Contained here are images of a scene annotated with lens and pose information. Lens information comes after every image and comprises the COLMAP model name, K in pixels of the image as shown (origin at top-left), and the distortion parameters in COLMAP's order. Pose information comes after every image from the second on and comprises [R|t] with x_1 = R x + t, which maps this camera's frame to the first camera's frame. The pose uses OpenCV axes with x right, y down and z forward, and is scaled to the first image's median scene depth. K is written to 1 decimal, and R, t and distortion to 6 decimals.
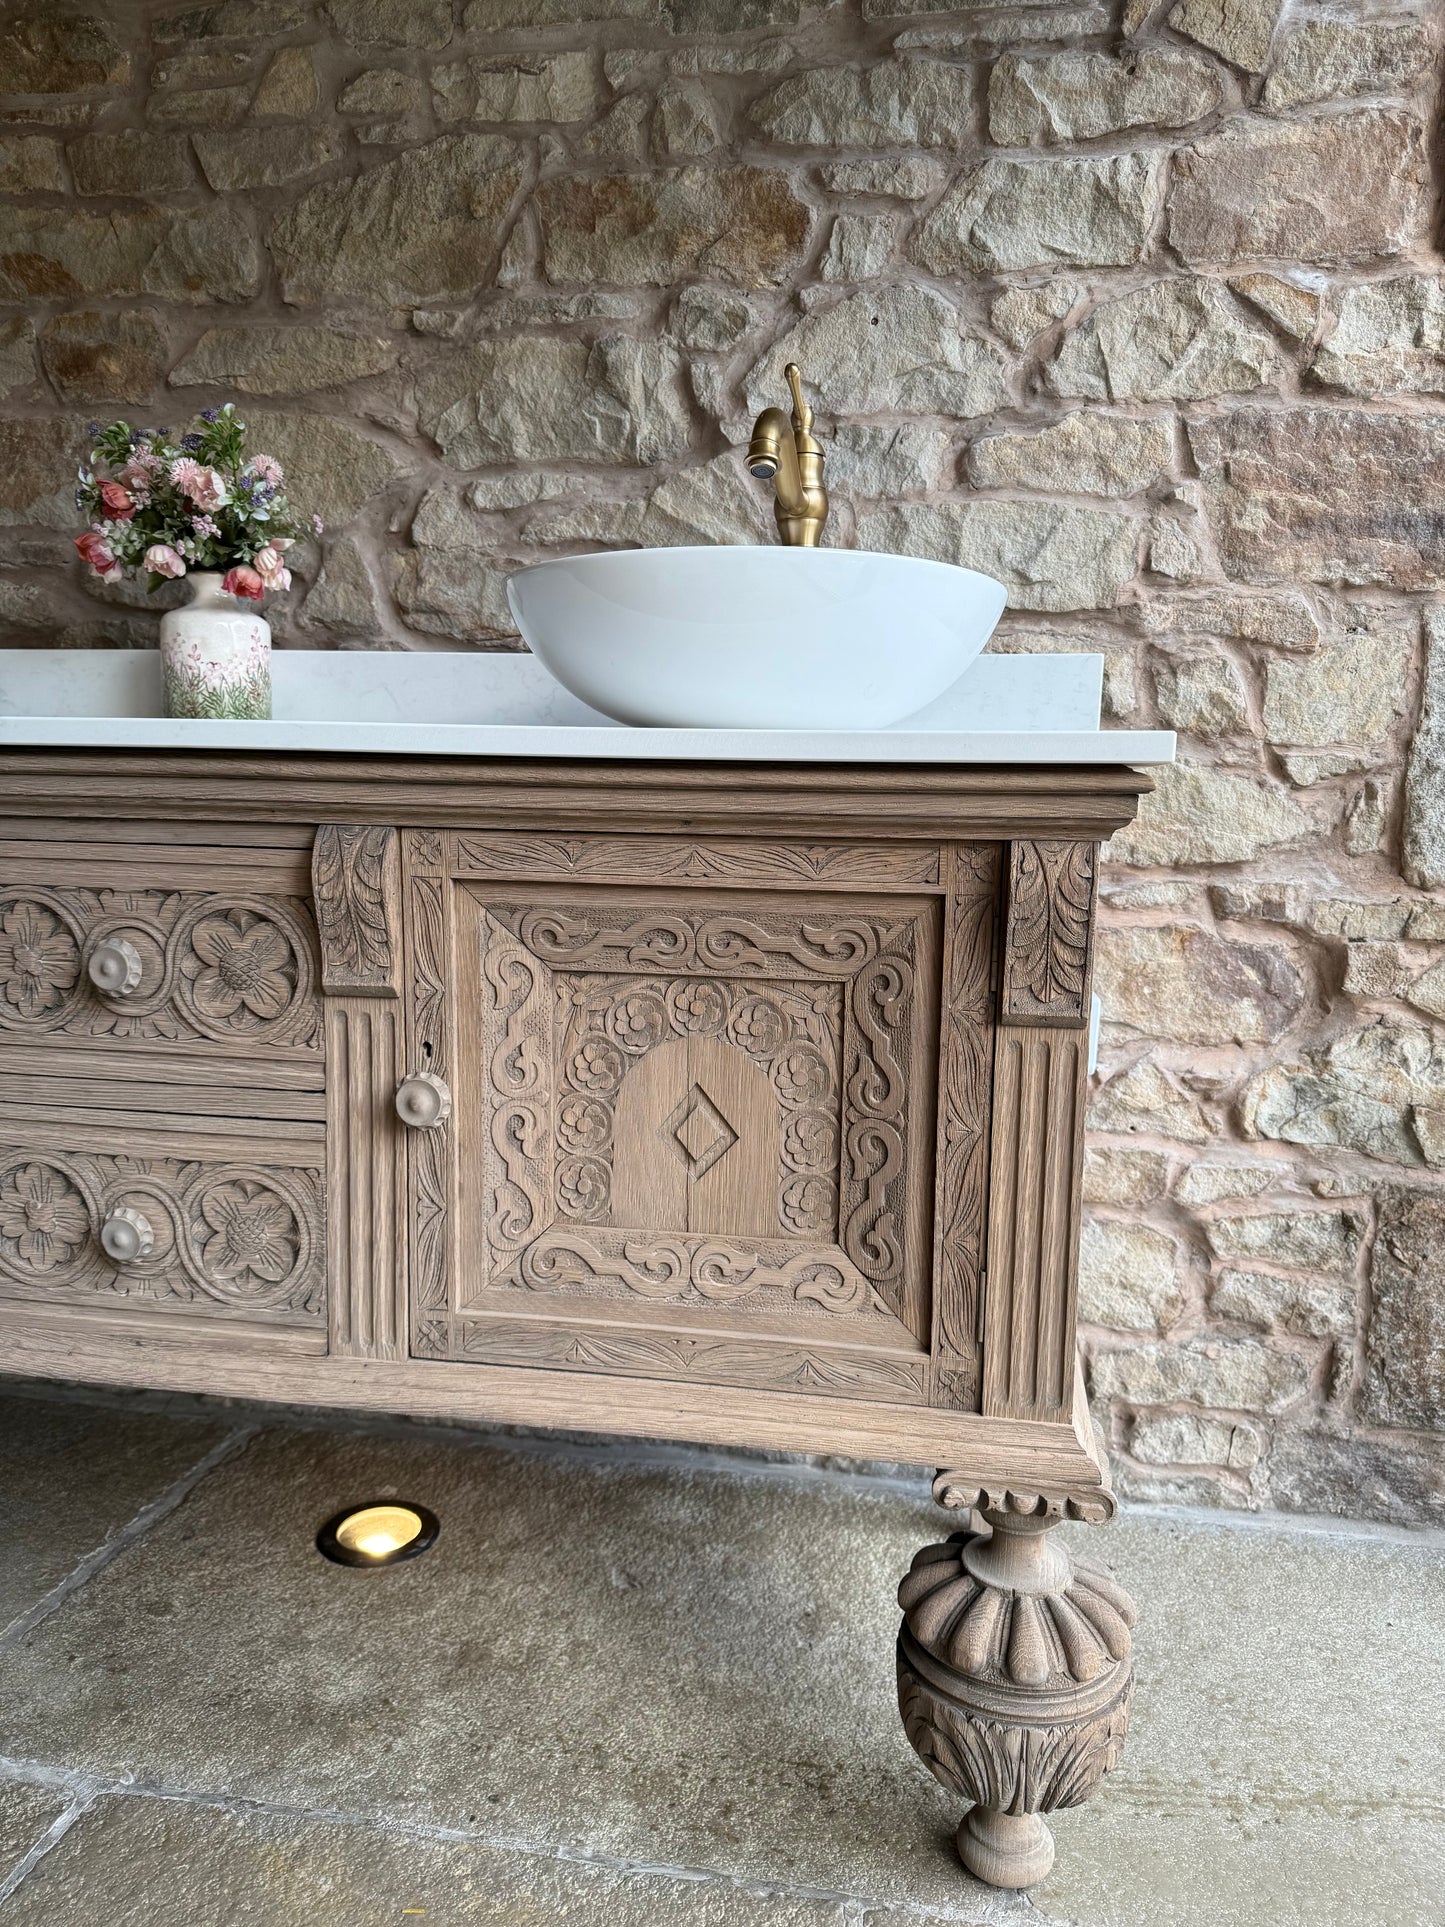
lens RADIAL K [[1385.3, 0, 722.5], [0, 1385.3, 963.5], [0, 0, 1]] dist [0.011429, -0.021385]
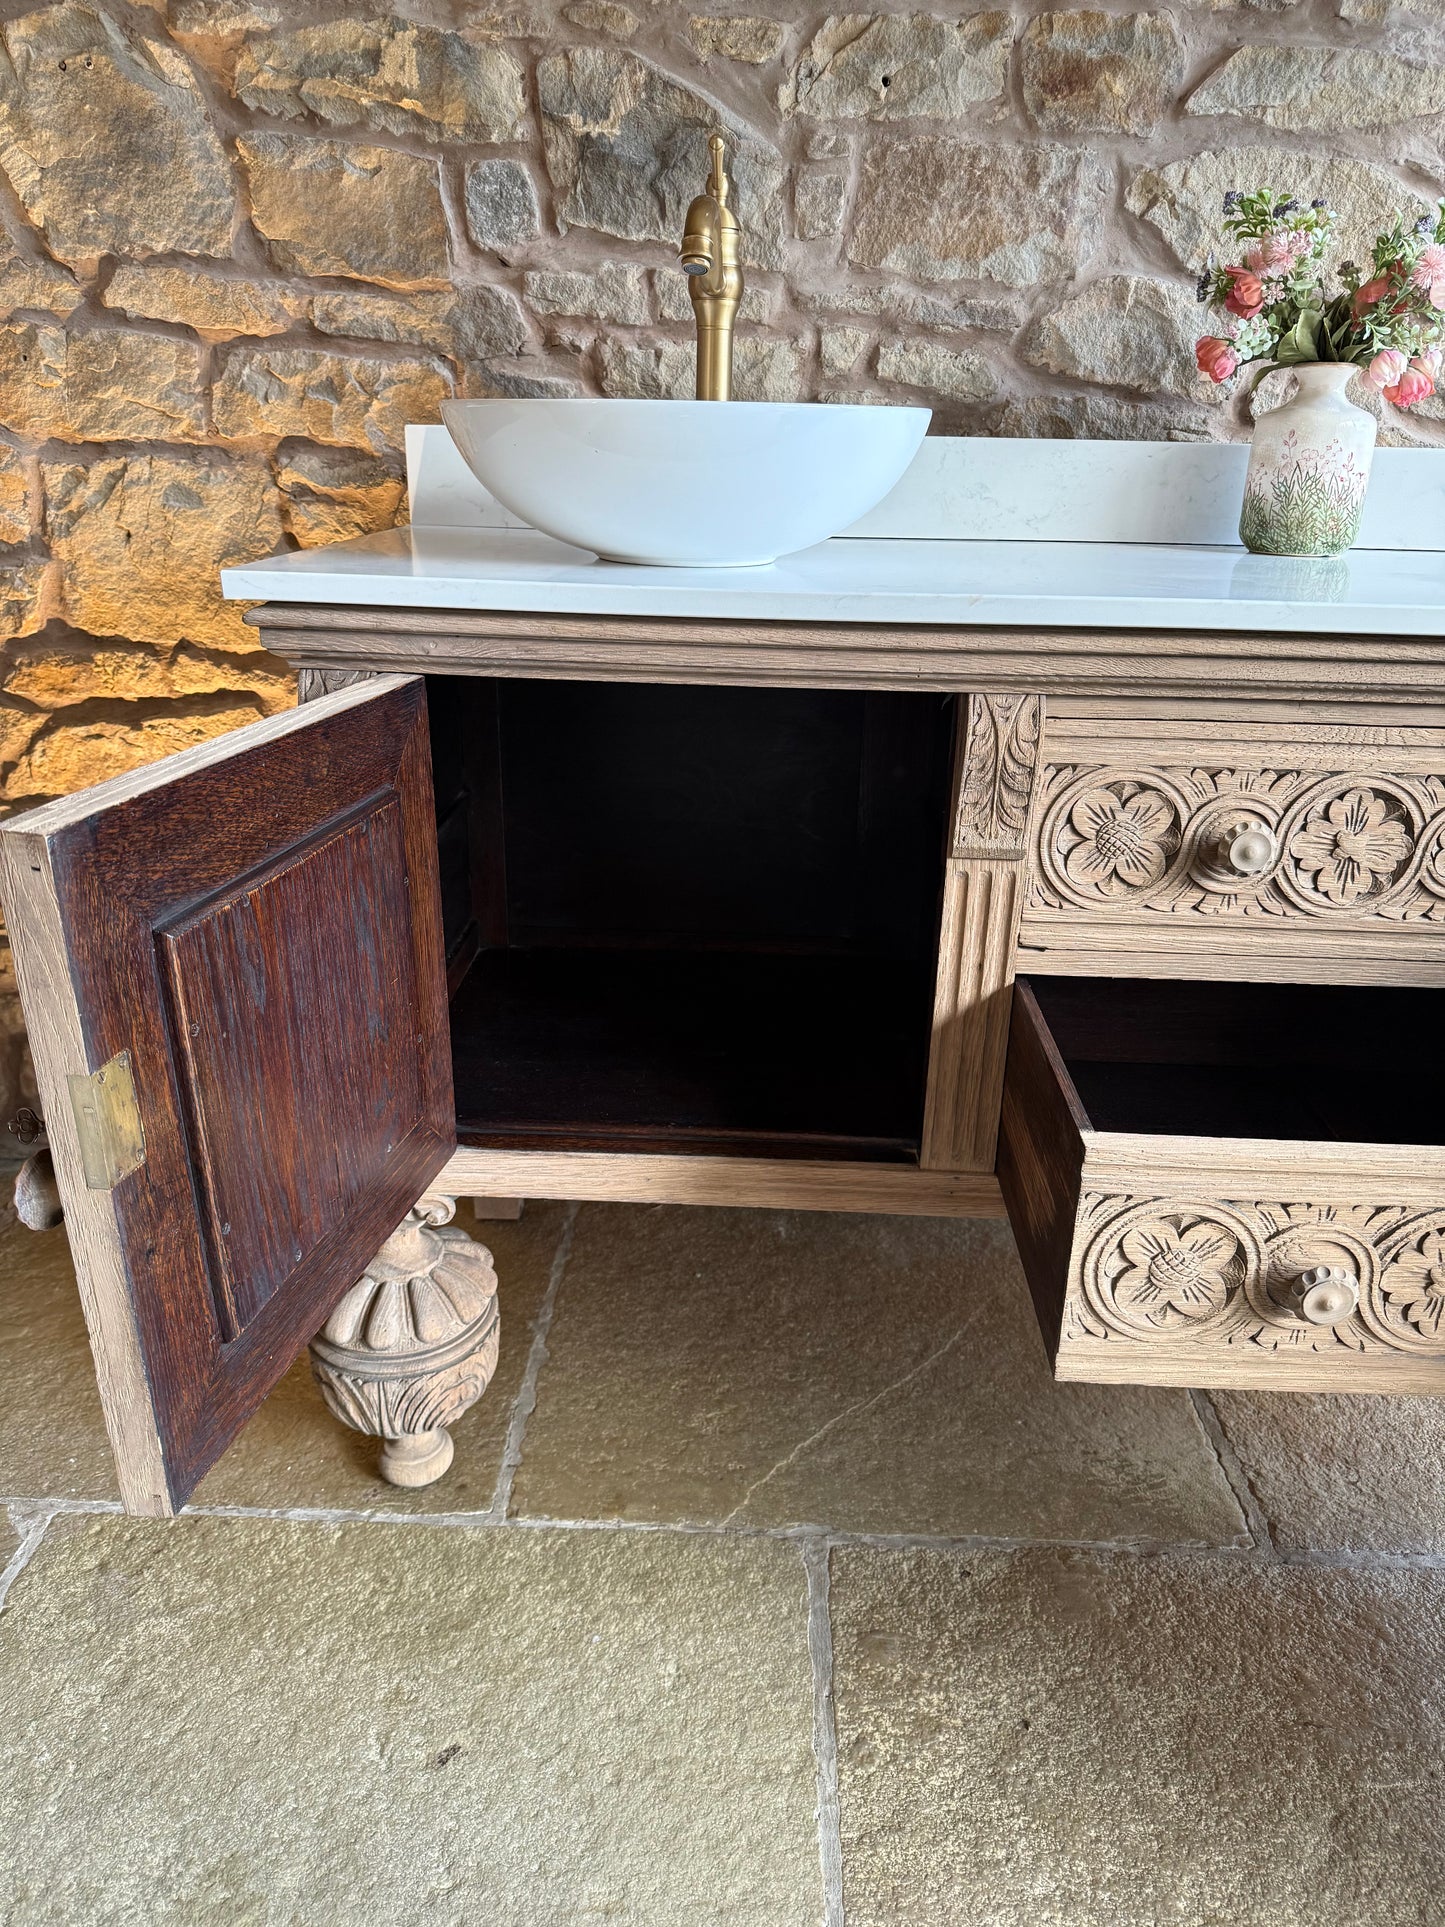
lens RADIAL K [[1395.4, 0, 722.5], [0, 1395.4, 963.5], [0, 0, 1]] dist [0.003650, -0.009159]
pose [[0.988550, -0.052477, 0.141475, -0.904312], [0.016655, 0.969796, 0.243349, -0.129191], [-0.149972, -0.238207, 0.959565, 0.088397]]
